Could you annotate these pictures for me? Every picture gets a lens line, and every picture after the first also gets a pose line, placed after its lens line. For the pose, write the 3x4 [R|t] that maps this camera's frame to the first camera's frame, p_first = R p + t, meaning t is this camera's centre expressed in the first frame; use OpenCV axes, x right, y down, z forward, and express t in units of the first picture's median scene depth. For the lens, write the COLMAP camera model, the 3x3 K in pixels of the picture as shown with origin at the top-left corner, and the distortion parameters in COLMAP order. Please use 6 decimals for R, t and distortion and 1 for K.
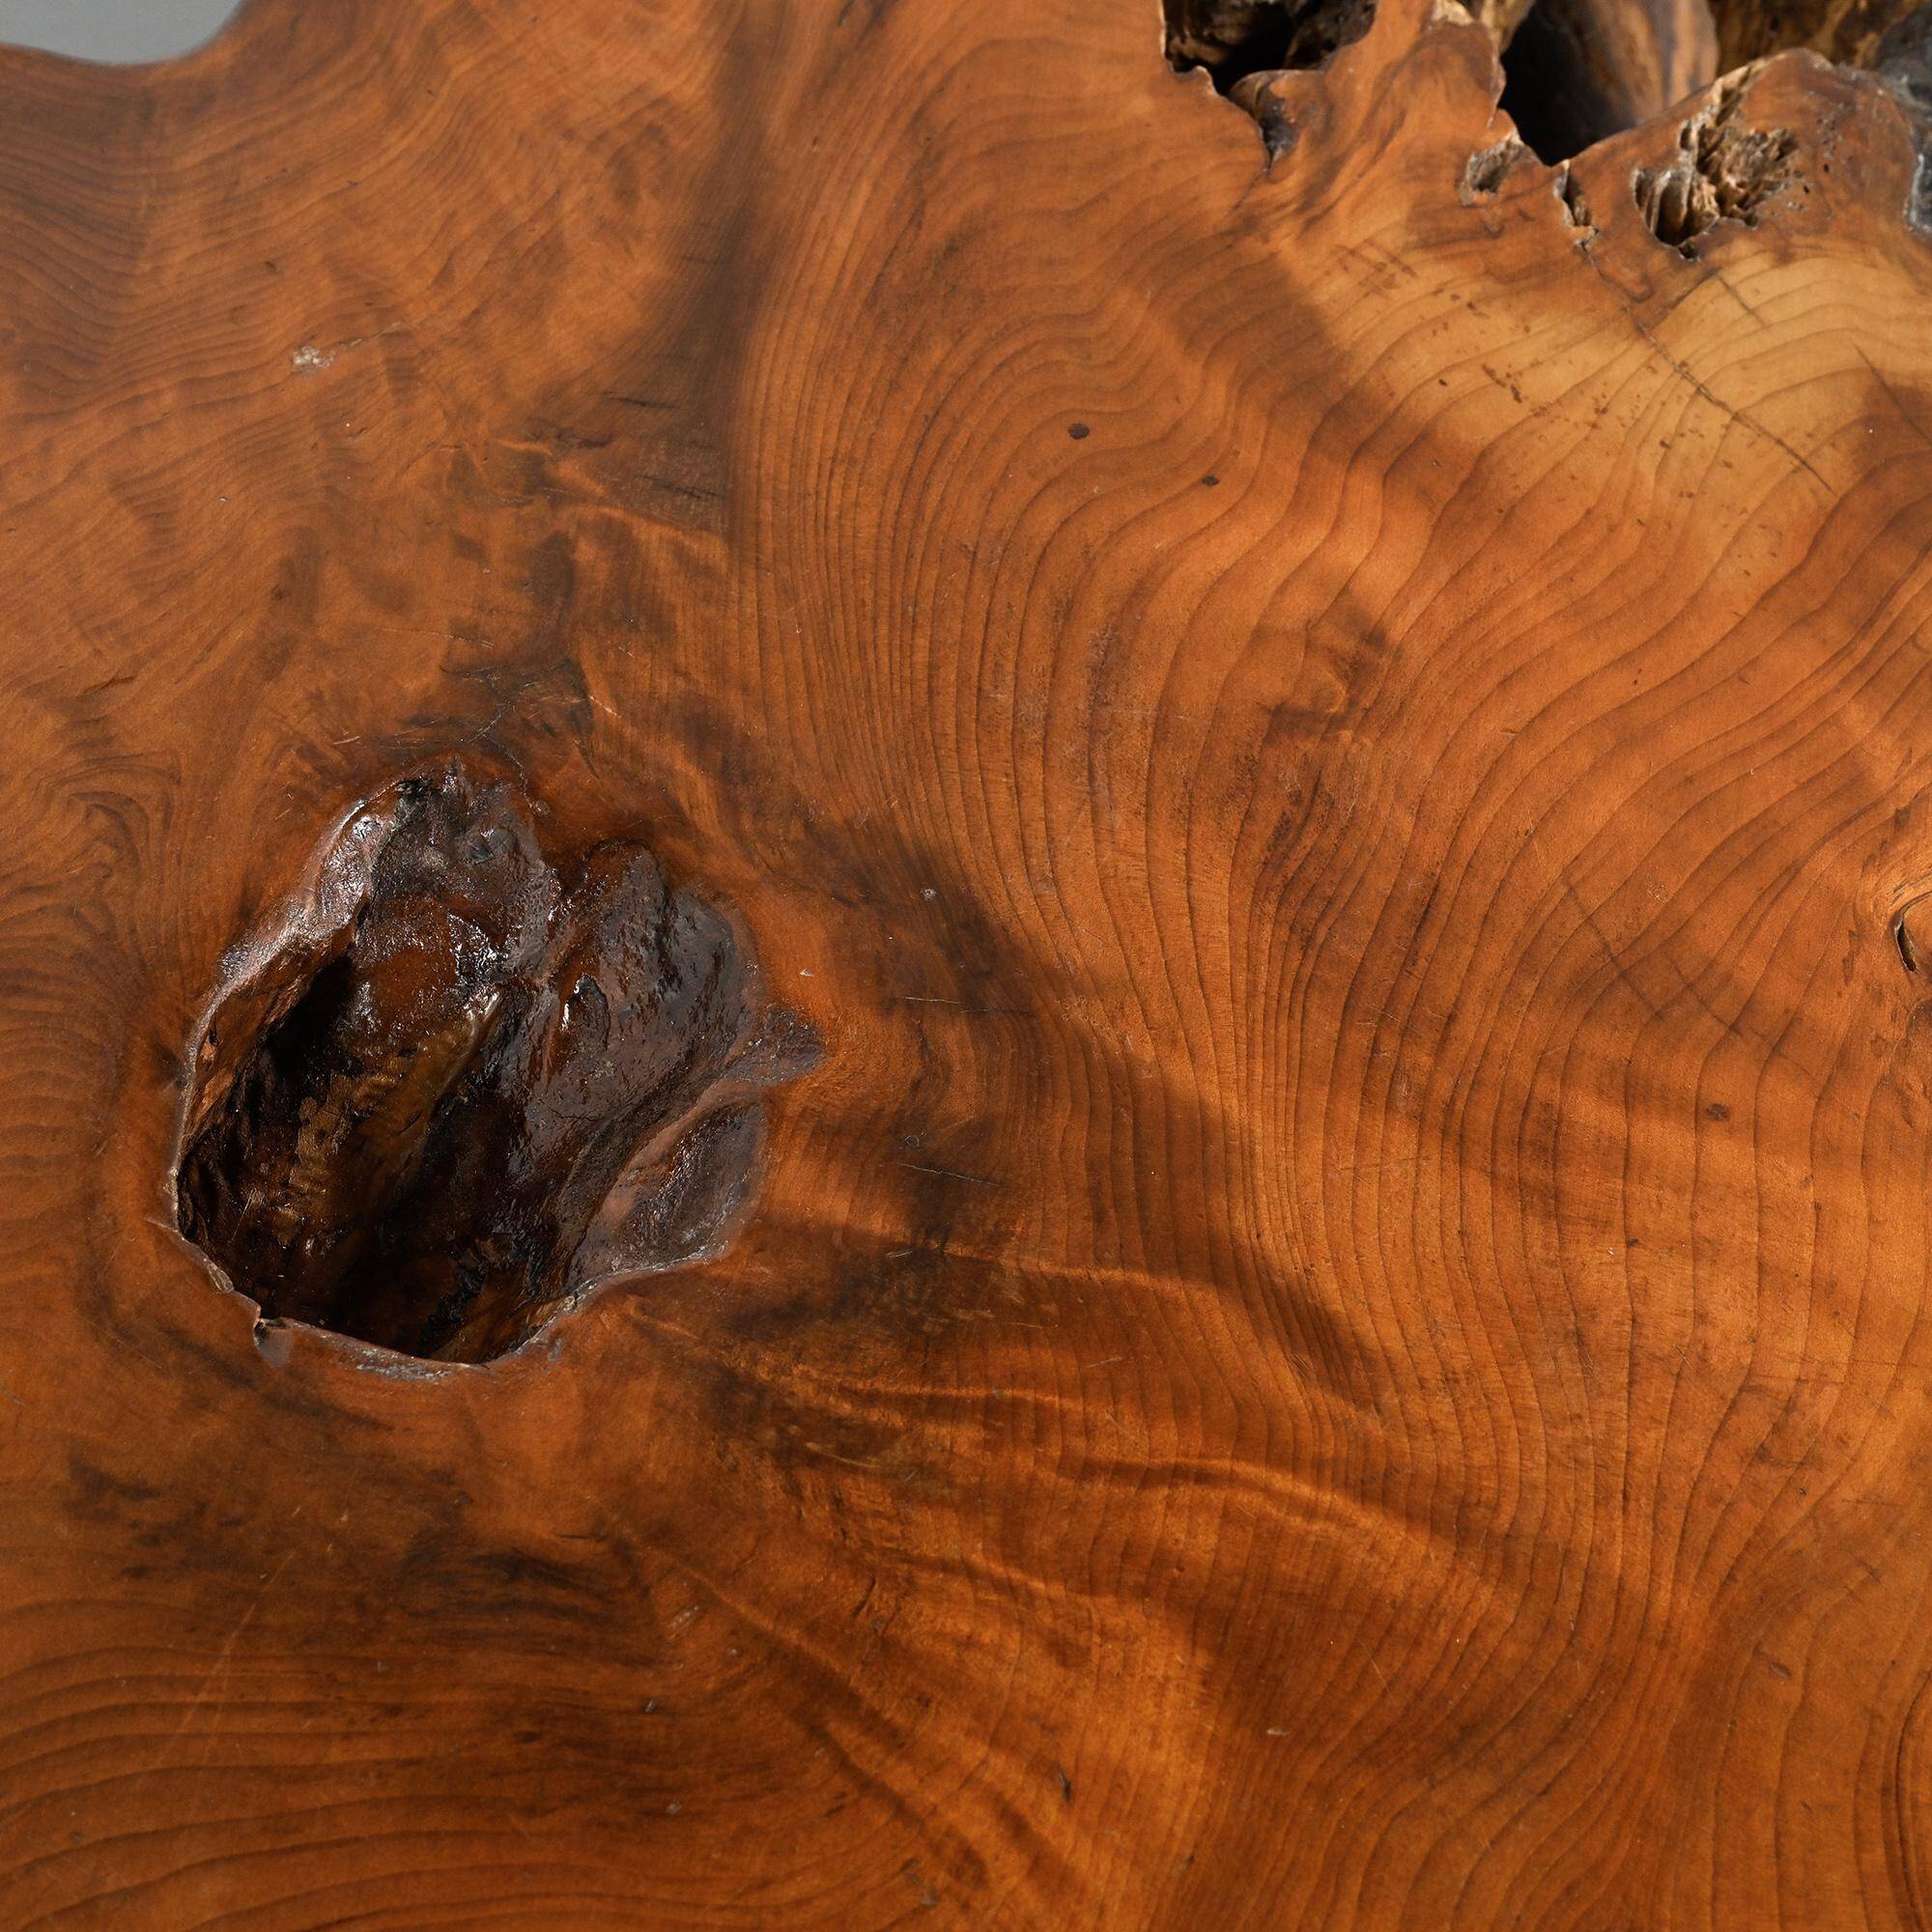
lens RADIAL K [[5464.8, 0, 962.1], [0, 5464.8, 981.8], [0, 0, 1]] dist [-0.005814, 0.000000]
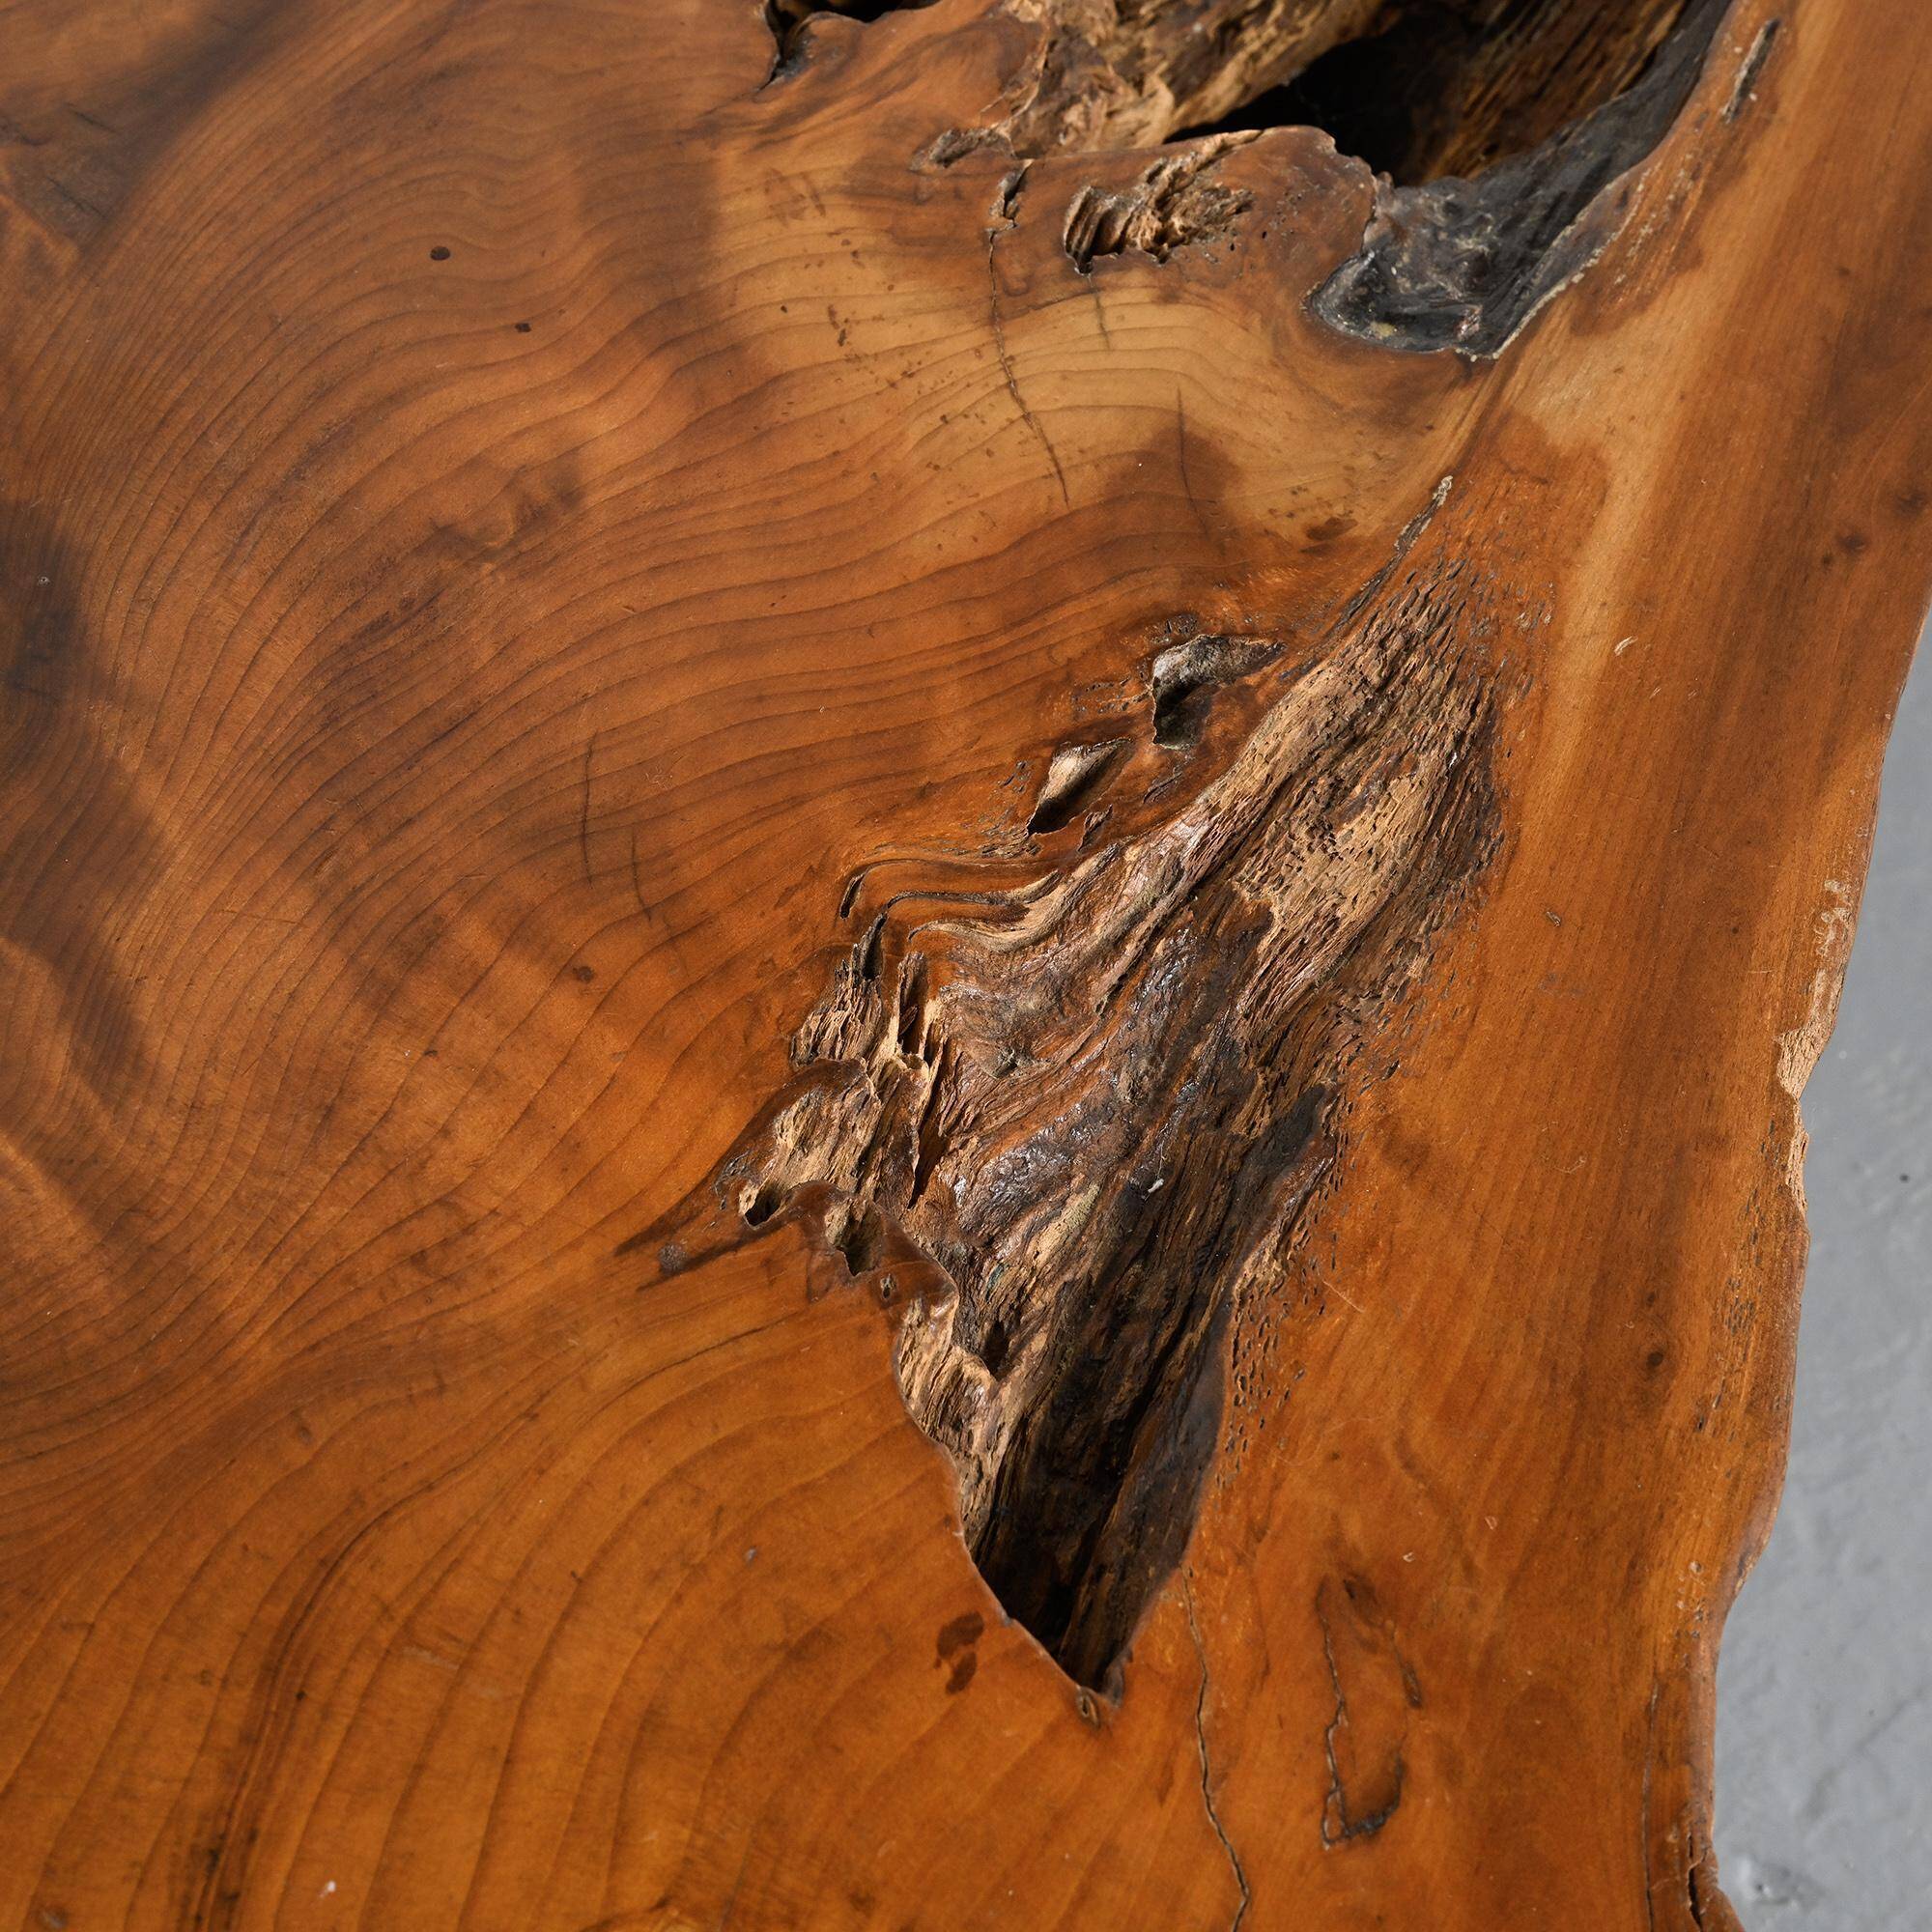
lens RADIAL K [[5464.8, 0, 969.0], [0, 5464.8, 1031.9], [0, 0, 1]] dist [-0.005814, 0.000000]
pose [[0.922845, 0.305361, -0.234760, 0.430825], [-0.310549, 0.950431, 0.015492, -0.004664], [0.227854, 0.058608, 0.971930, -0.009315]]
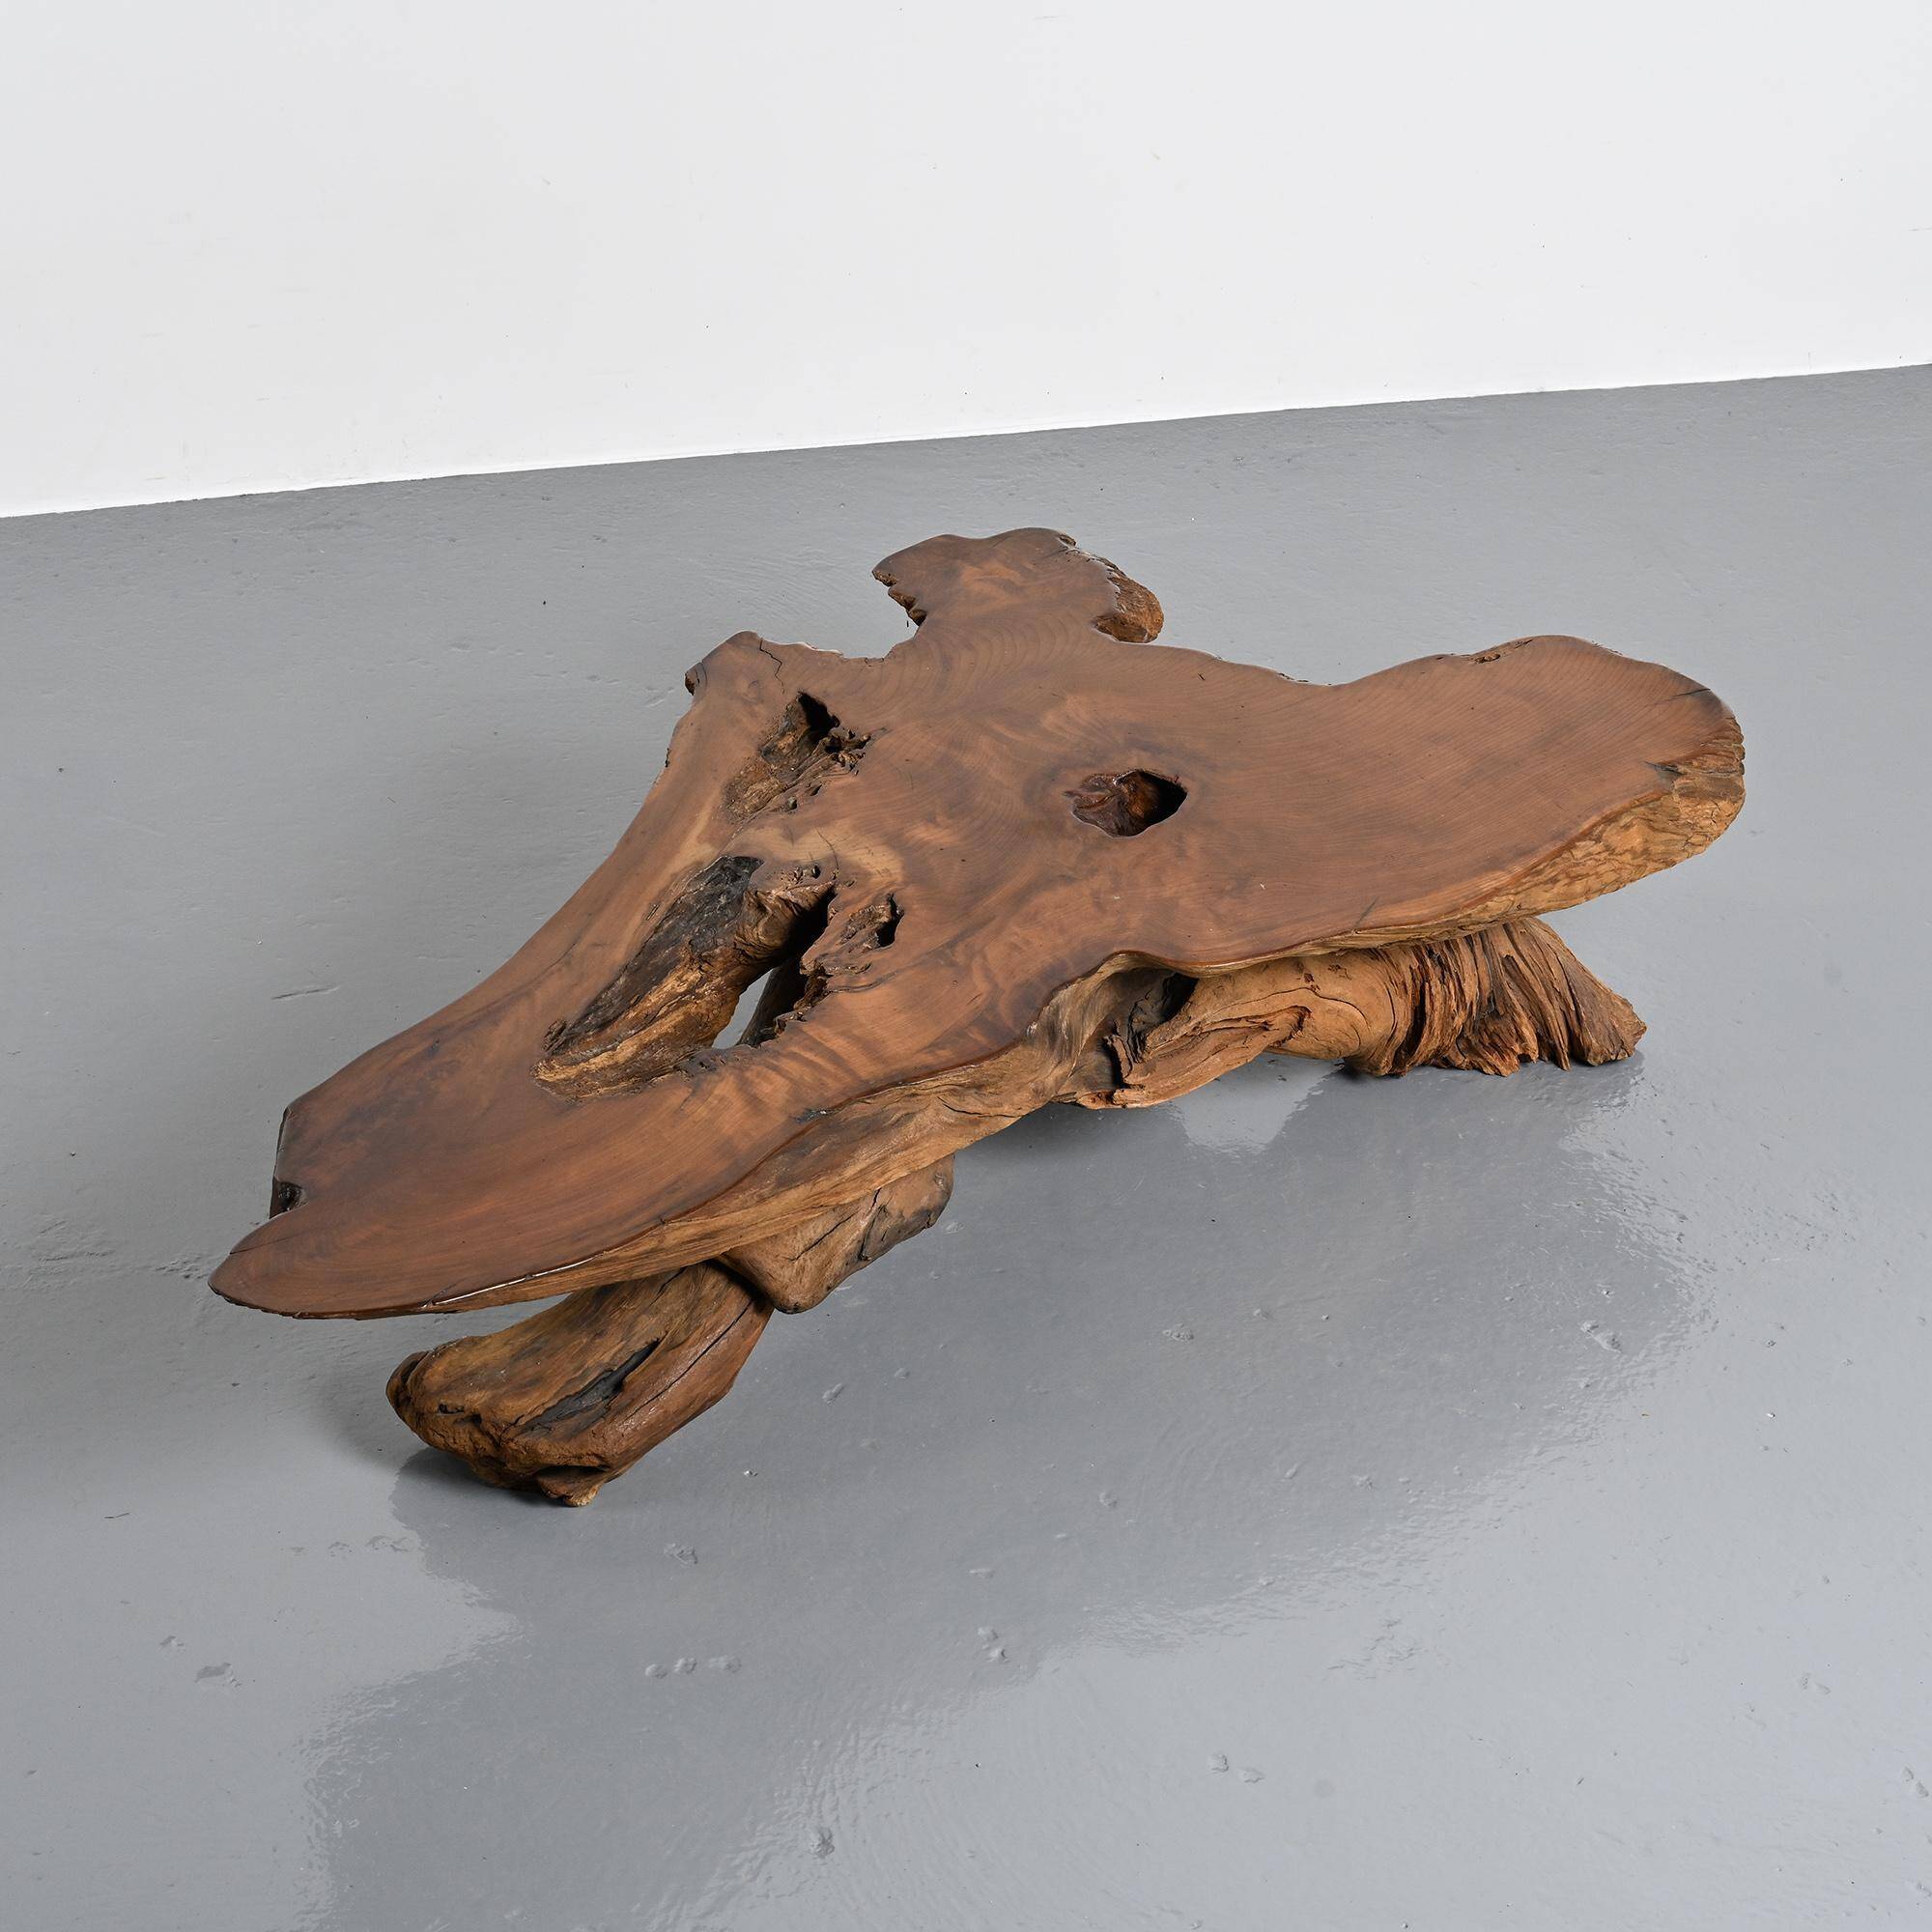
lens RADIAL K [[4461.3, 0, 963.9], [0, 4461.3, 970.7], [0, 0, 1]] dist [-0.068455, 0.000000]
pose [[-0.948281, -0.195731, 0.249904, -0.986879], [0.219665, 0.163691, 0.961744, -3.897018], [-0.229150, 0.966899, -0.112230, 1.576436]]
